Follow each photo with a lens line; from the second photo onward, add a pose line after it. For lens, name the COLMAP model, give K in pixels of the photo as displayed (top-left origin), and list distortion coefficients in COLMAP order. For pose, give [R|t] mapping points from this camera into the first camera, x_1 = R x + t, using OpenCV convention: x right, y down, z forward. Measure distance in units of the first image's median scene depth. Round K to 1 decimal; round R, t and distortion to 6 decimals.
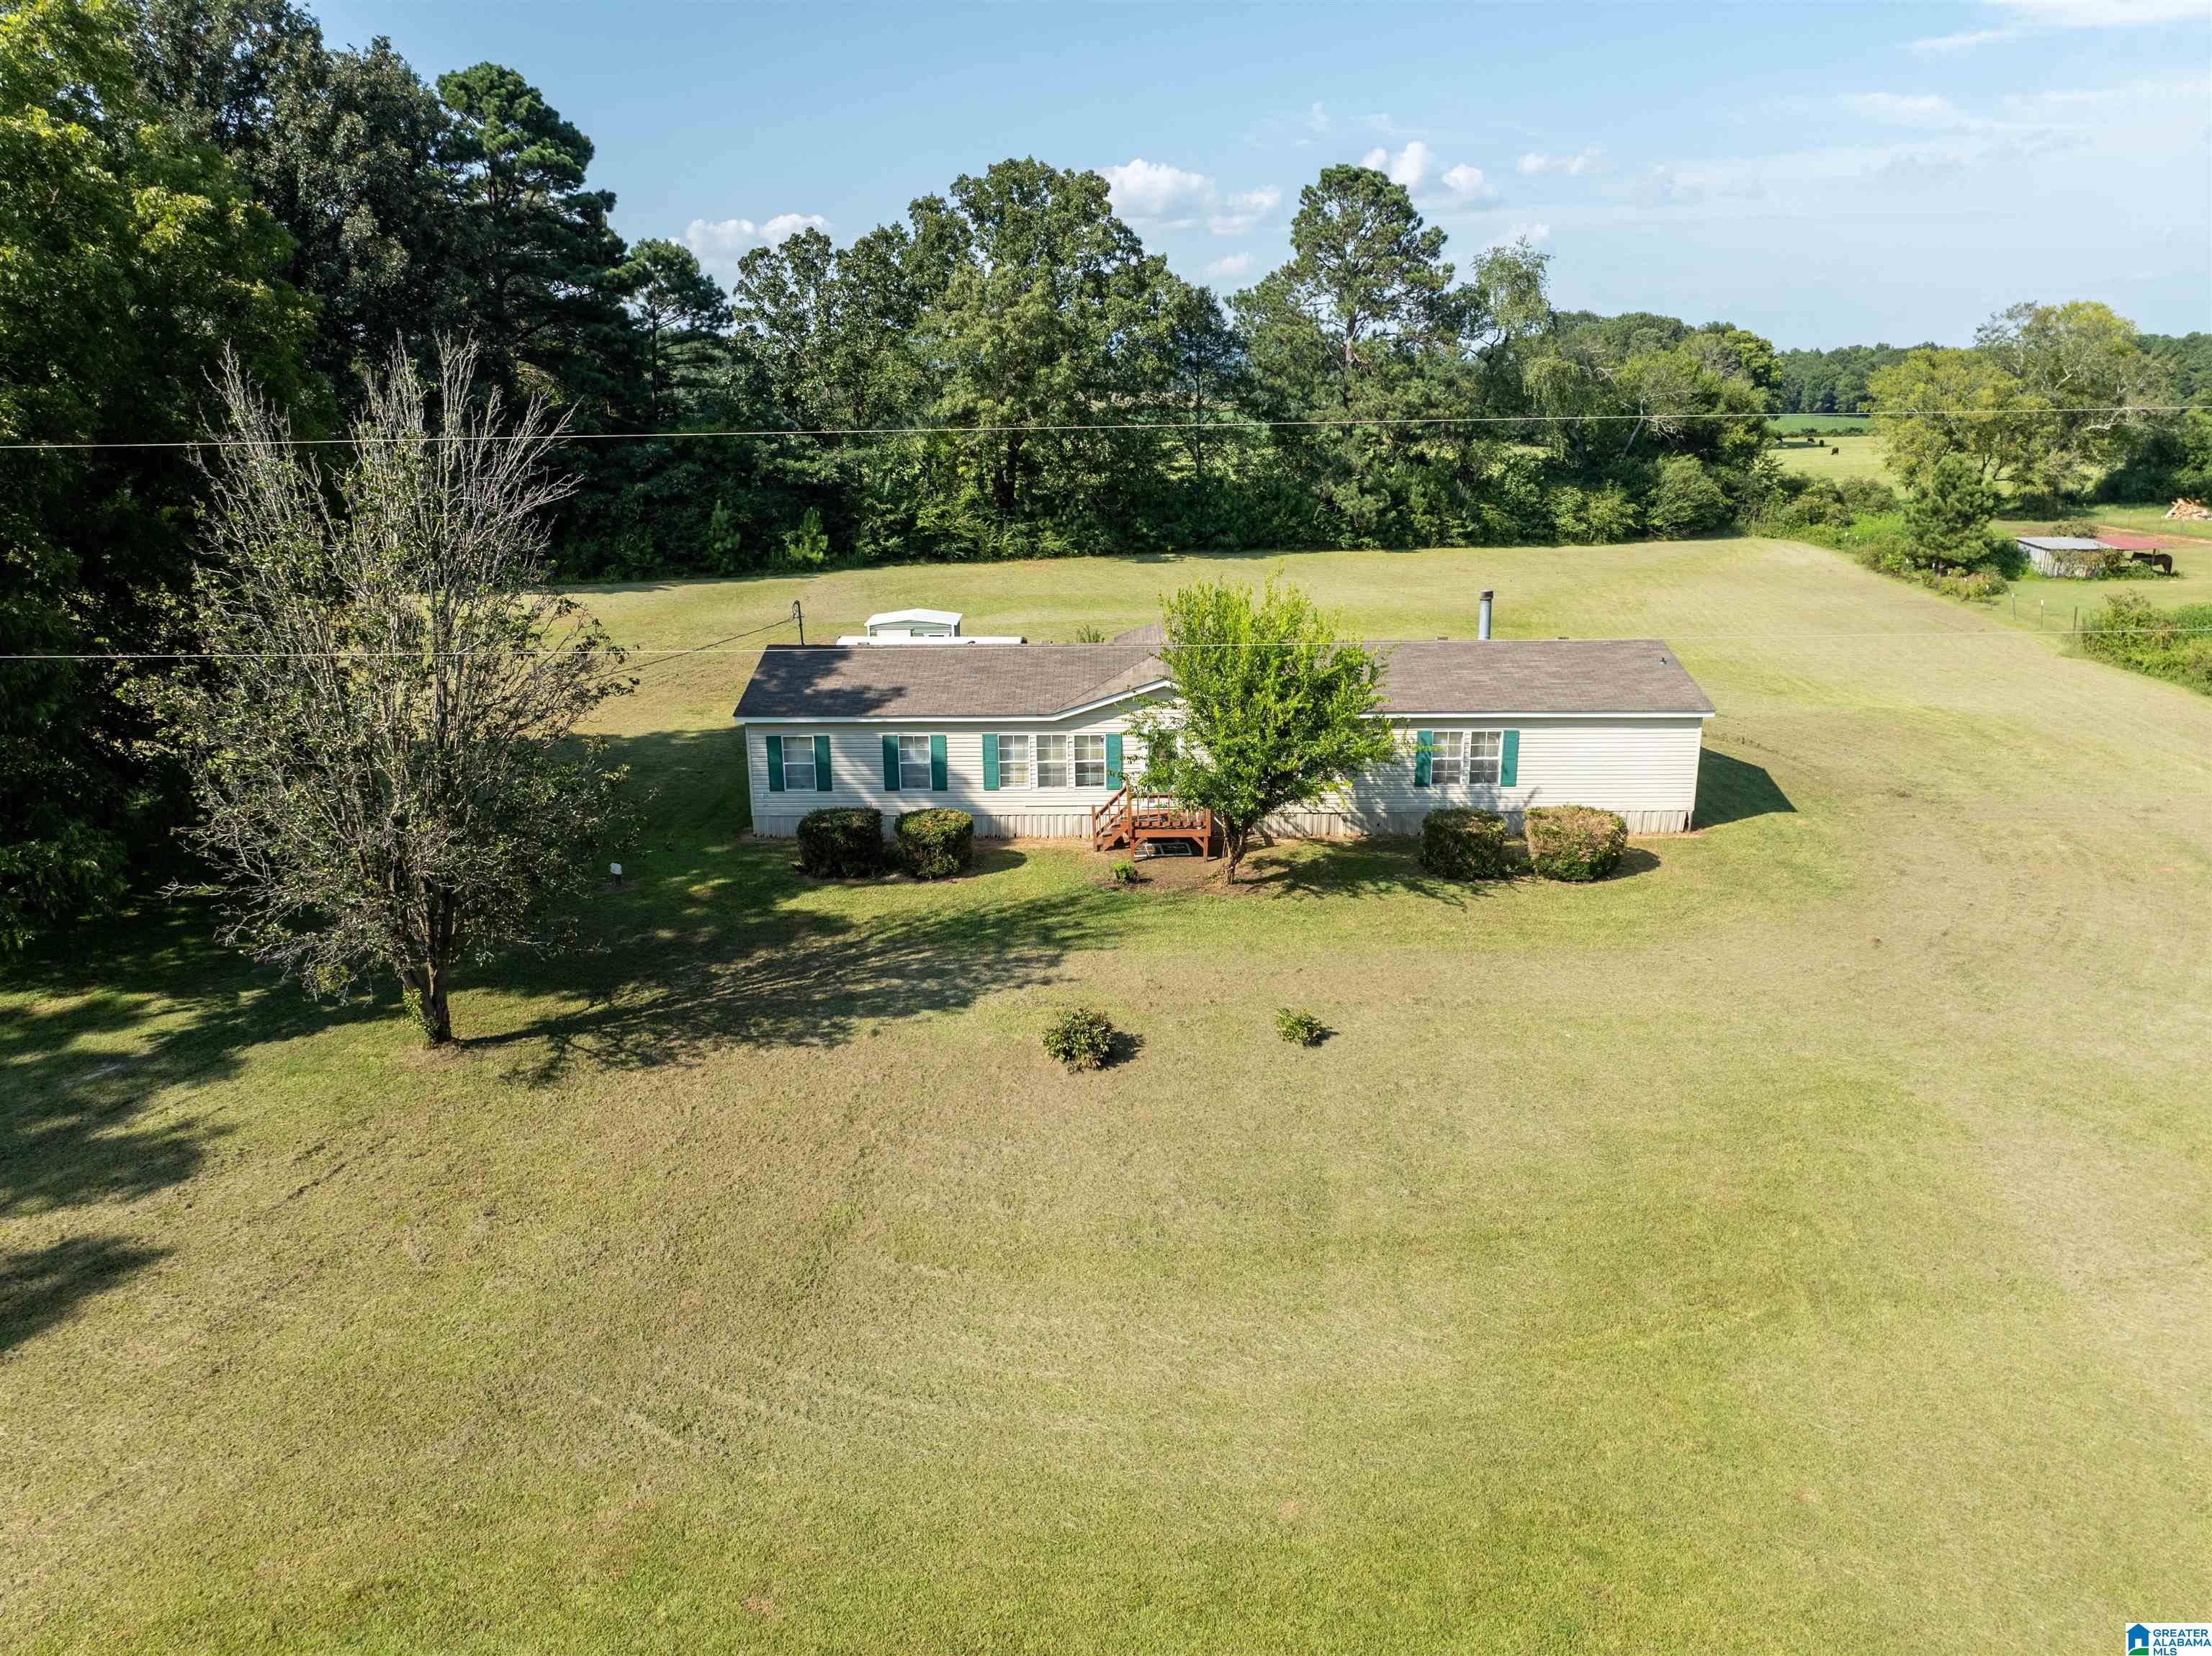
lens RADIAL K [[1561.1, 0, 1118.9], [0, 1561.1, 806.9], [0, 0, 1]] dist [-0.033882, -0.007468]
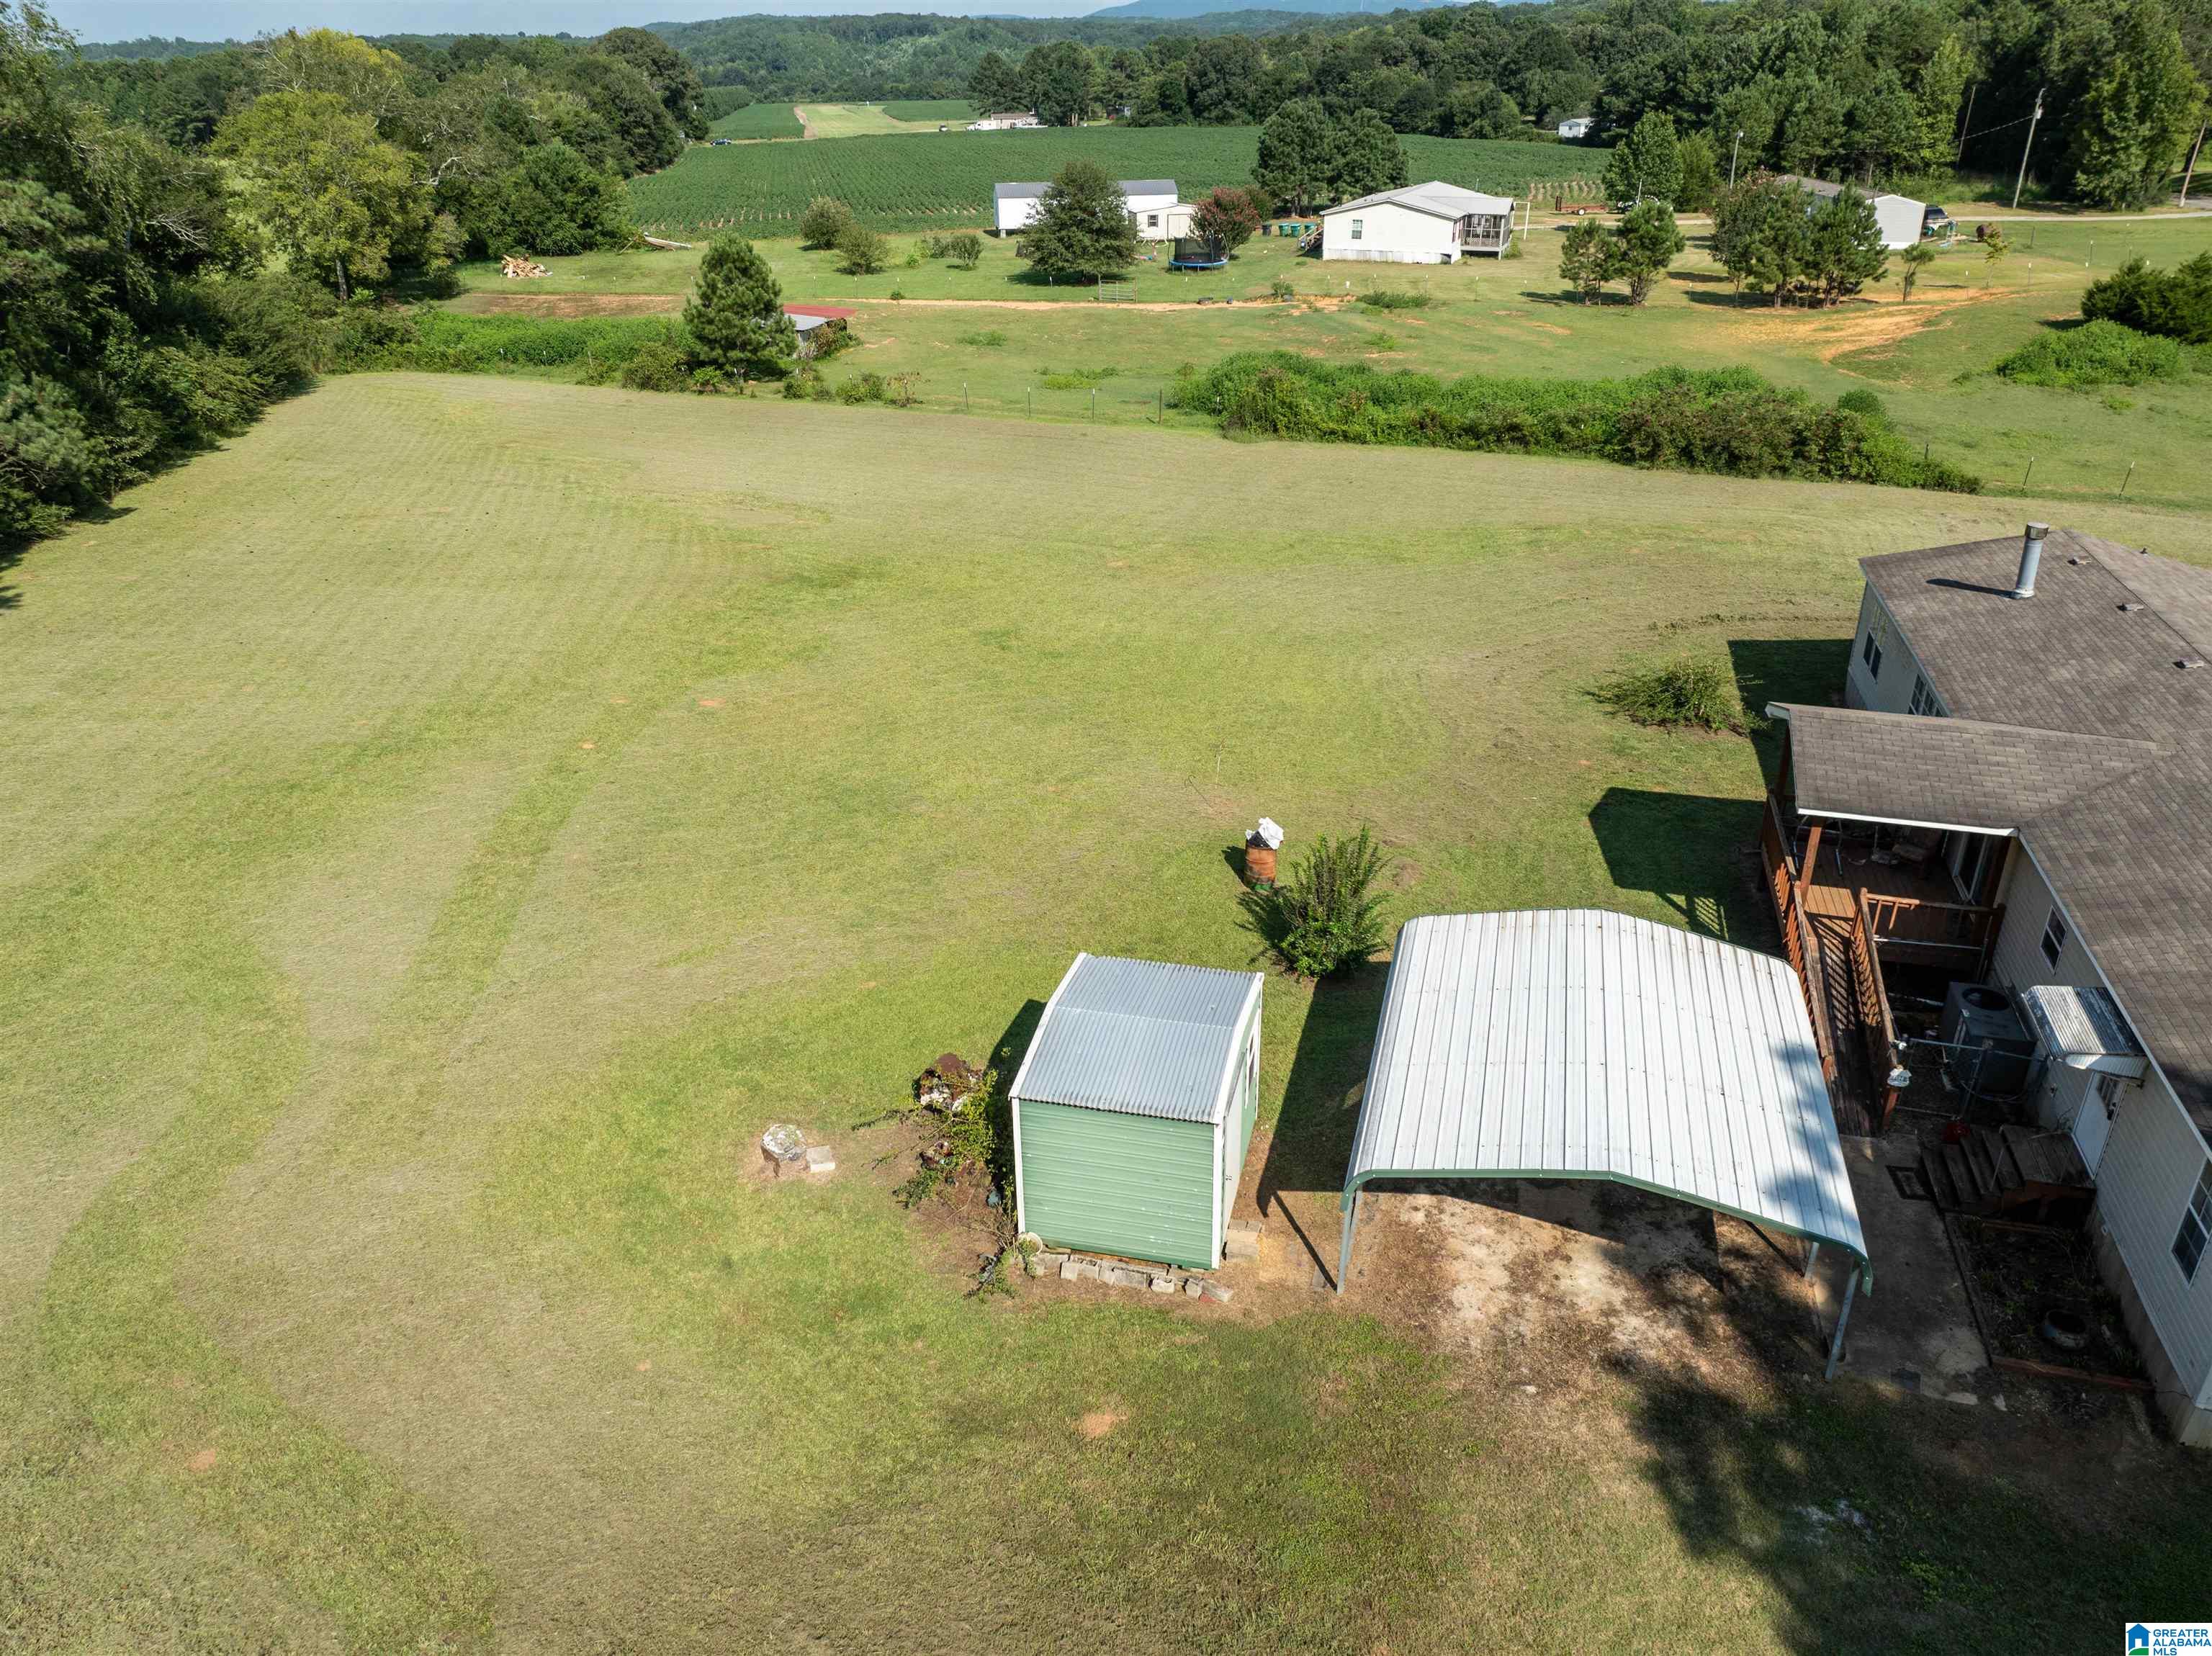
lens RADIAL K [[1549.5, 0, 1101.5], [0, 1549.5, 808.3], [0, 0, 1]] dist [-0.046434, 0.018466]
pose [[0.251534, -0.407248, 0.877997, -0.613750], [0.260303, 0.902204, 0.343903, -0.425109], [-0.932187, 0.142042, 0.332943, 1.345368]]
